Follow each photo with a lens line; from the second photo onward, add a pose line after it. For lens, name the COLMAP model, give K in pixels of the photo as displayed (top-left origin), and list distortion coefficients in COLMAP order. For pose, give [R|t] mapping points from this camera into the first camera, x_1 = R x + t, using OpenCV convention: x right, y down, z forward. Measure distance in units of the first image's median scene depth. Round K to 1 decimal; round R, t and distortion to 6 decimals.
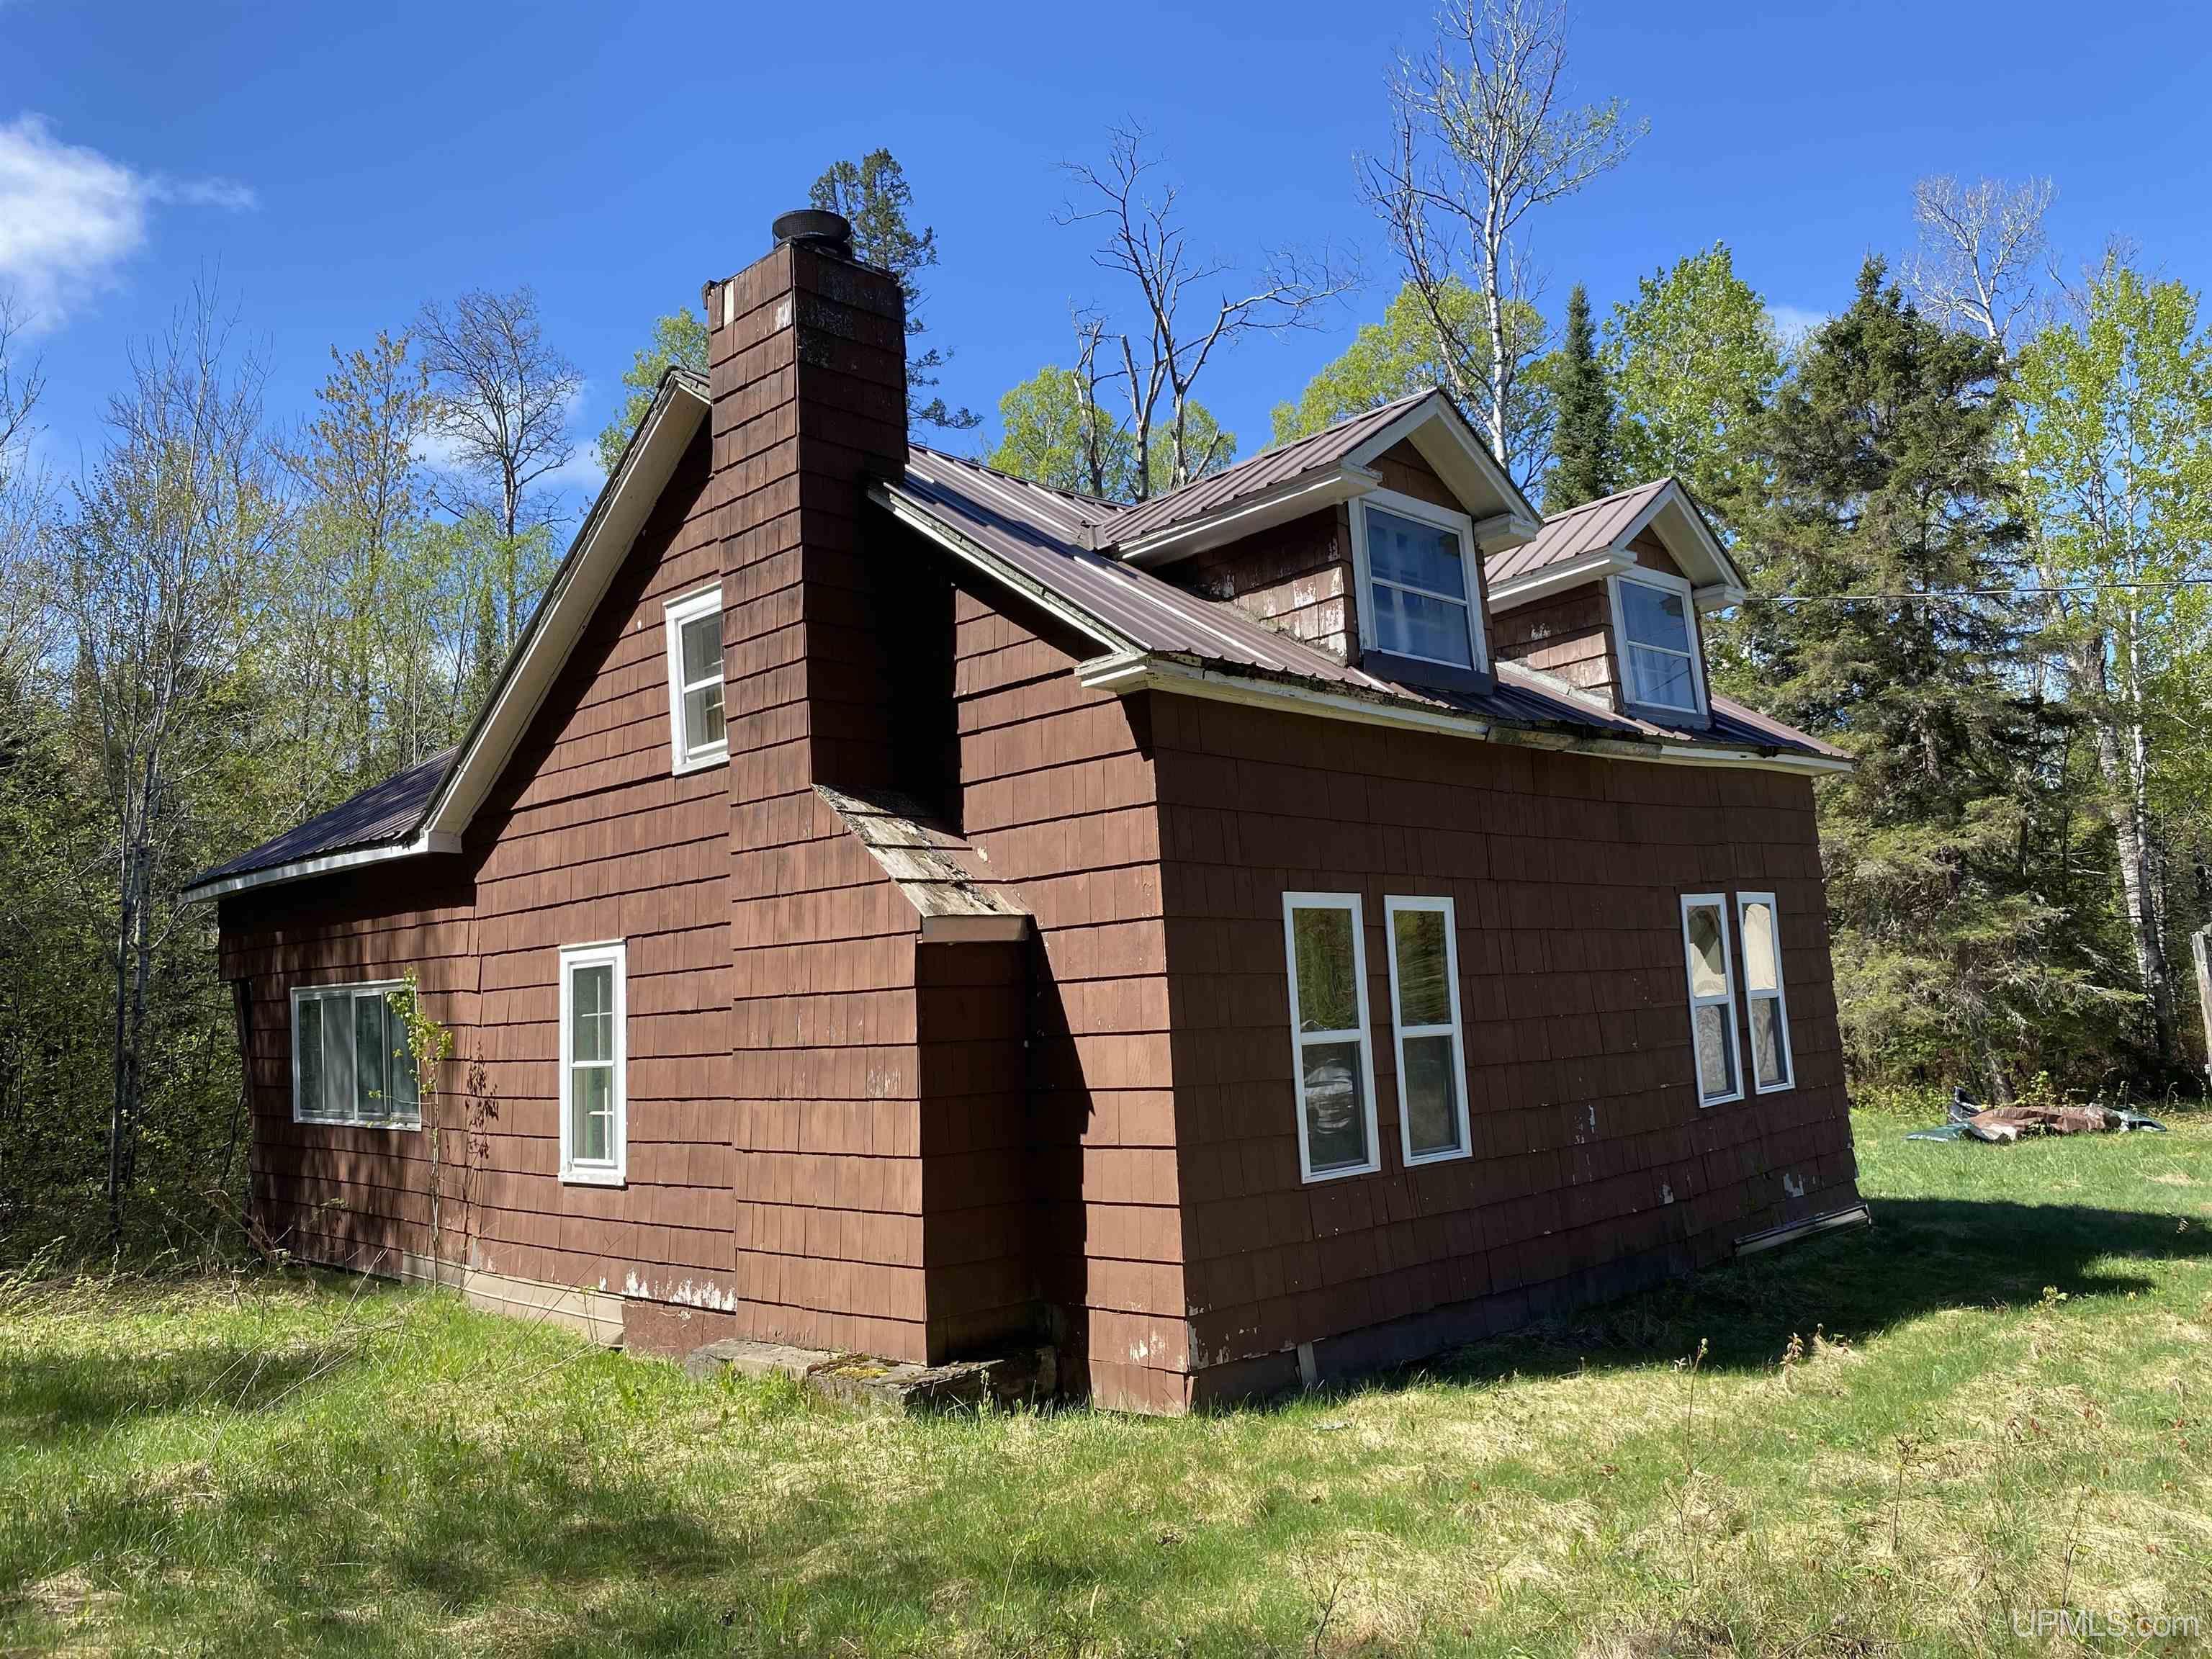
lens RADIAL K [[1671.2, 0, 1106.0], [0, 1671.2, 829.5], [0, 0, 1]] dist [0.006926, 0.002880]
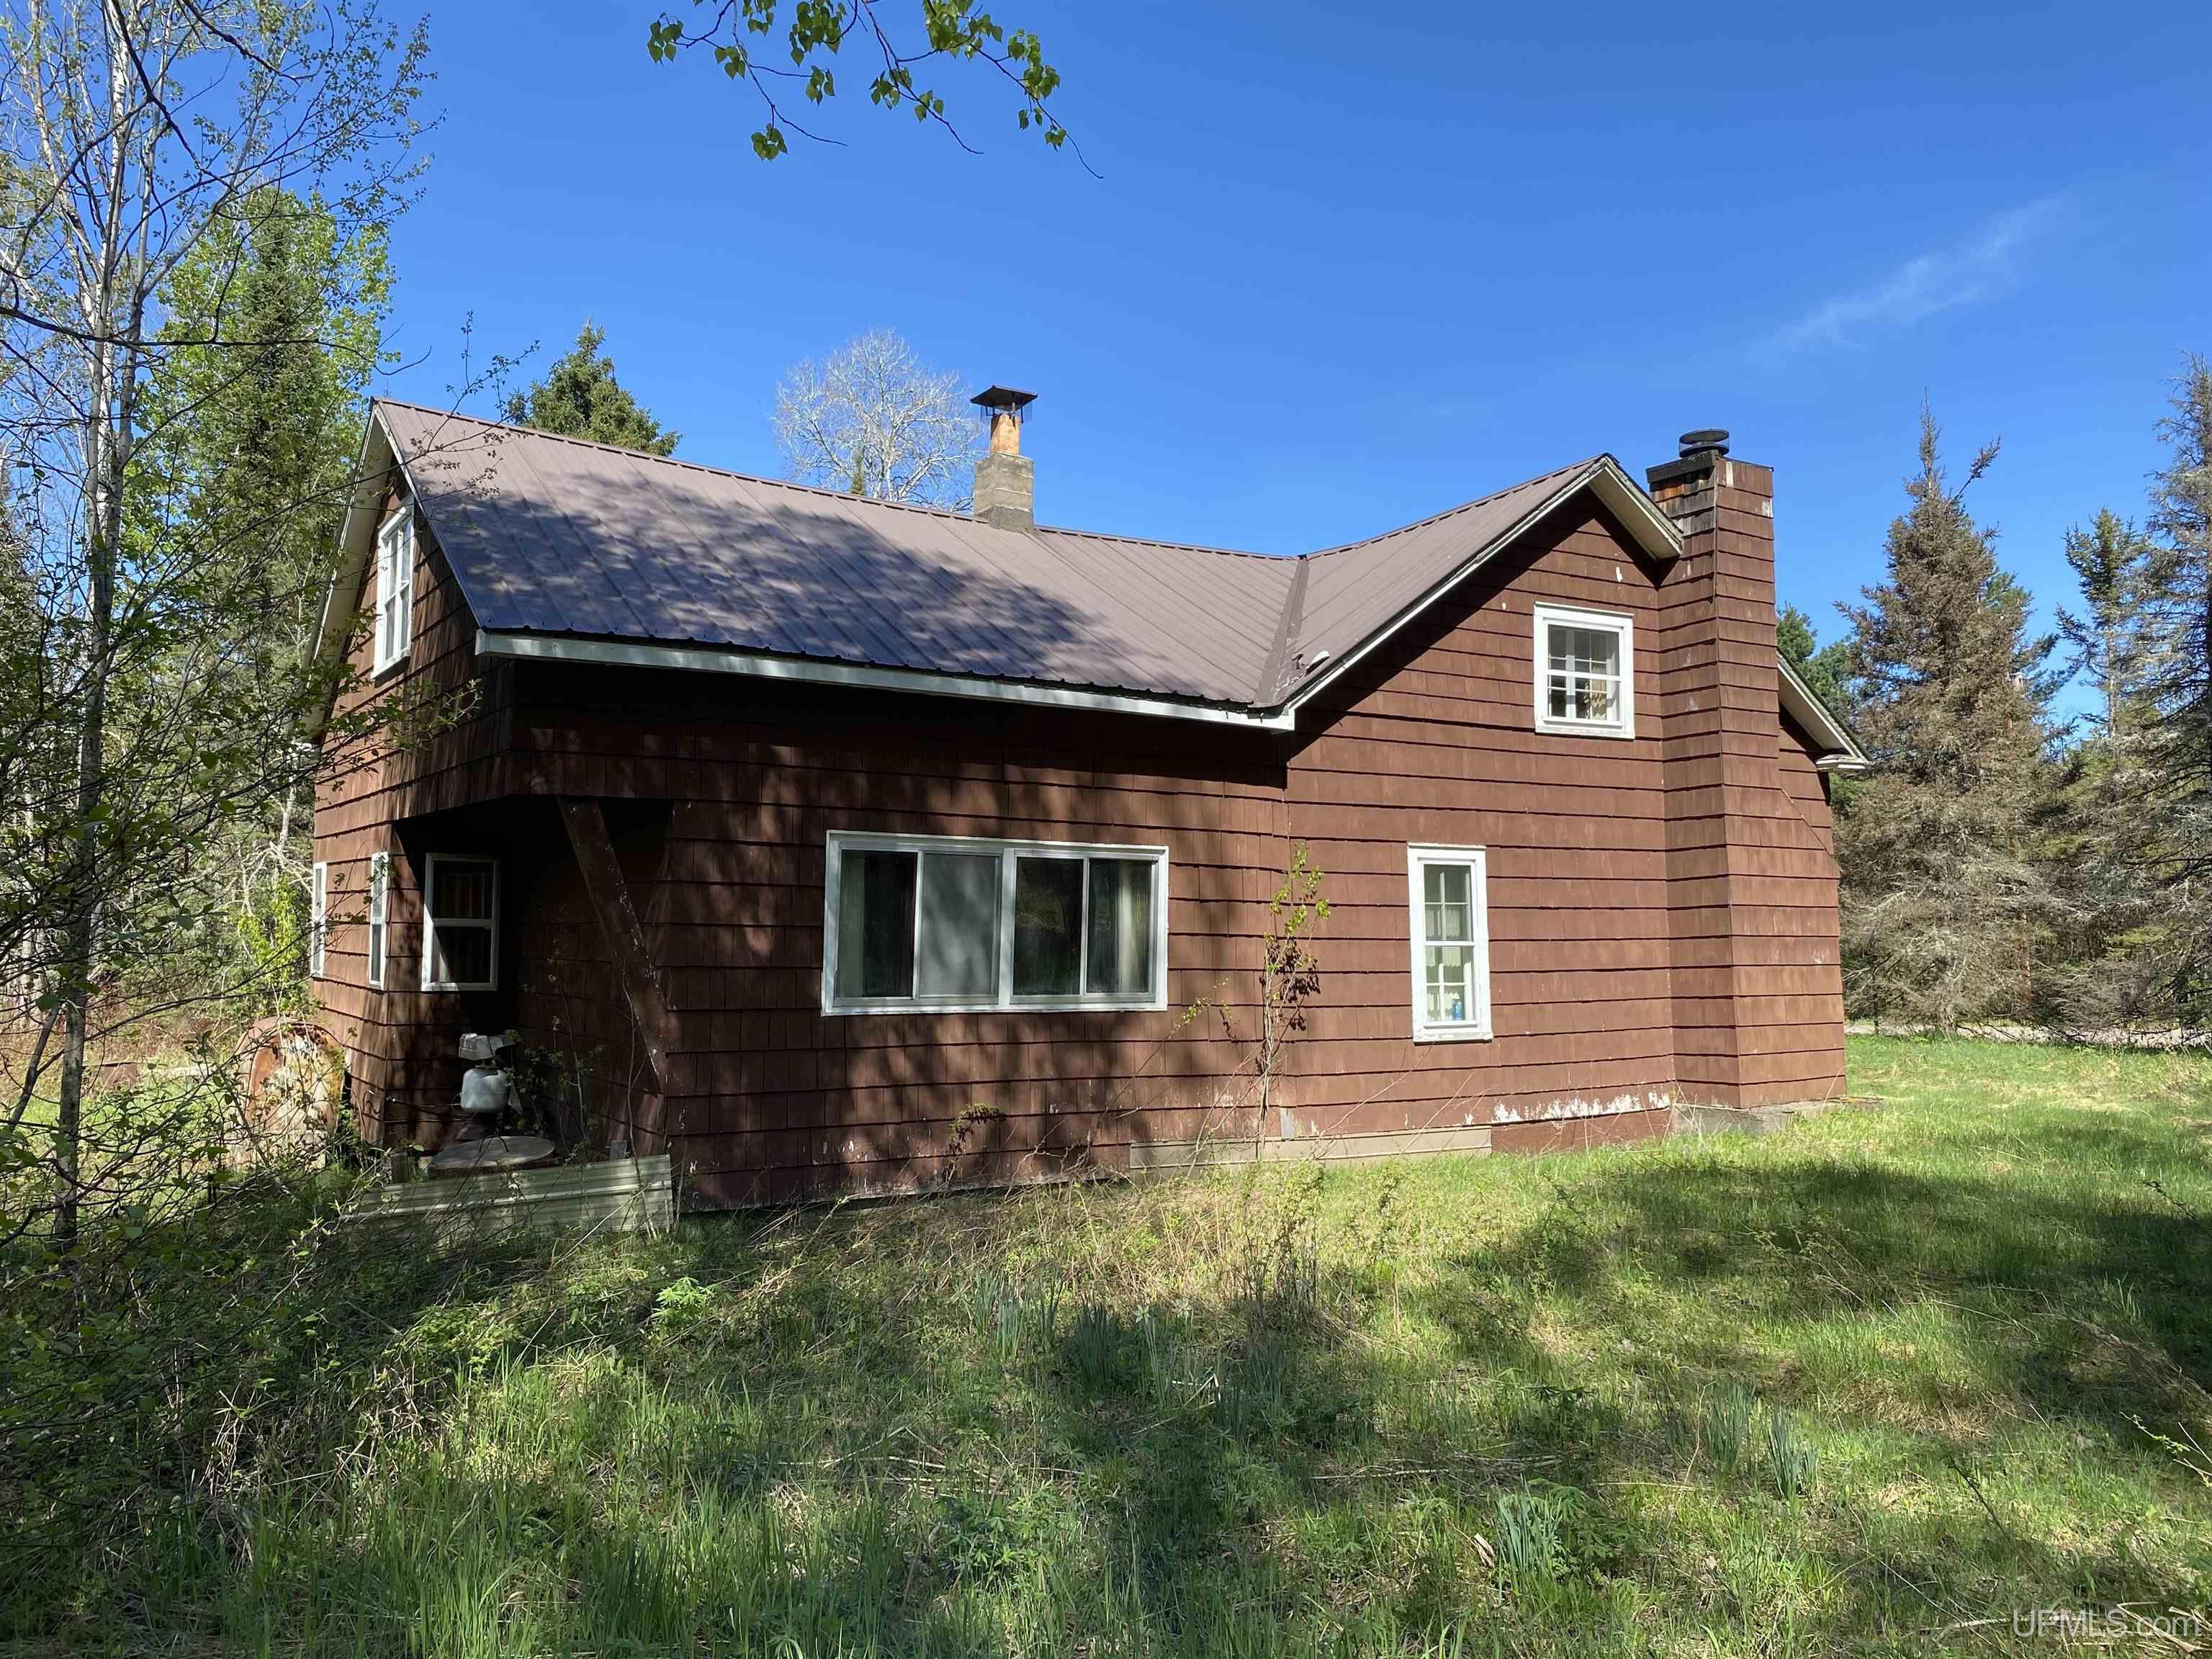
lens RADIAL K [[1671.2, 0, 1106.0], [0, 1671.2, 829.5], [0, 0, 1]] dist [0.006926, 0.002880]
pose [[0.252974, 0.114264, 0.960702, -1.572535], [-0.116710, 0.989354, -0.086940, 0.195371], [-0.960408, -0.090130, 0.263617, 0.938034]]
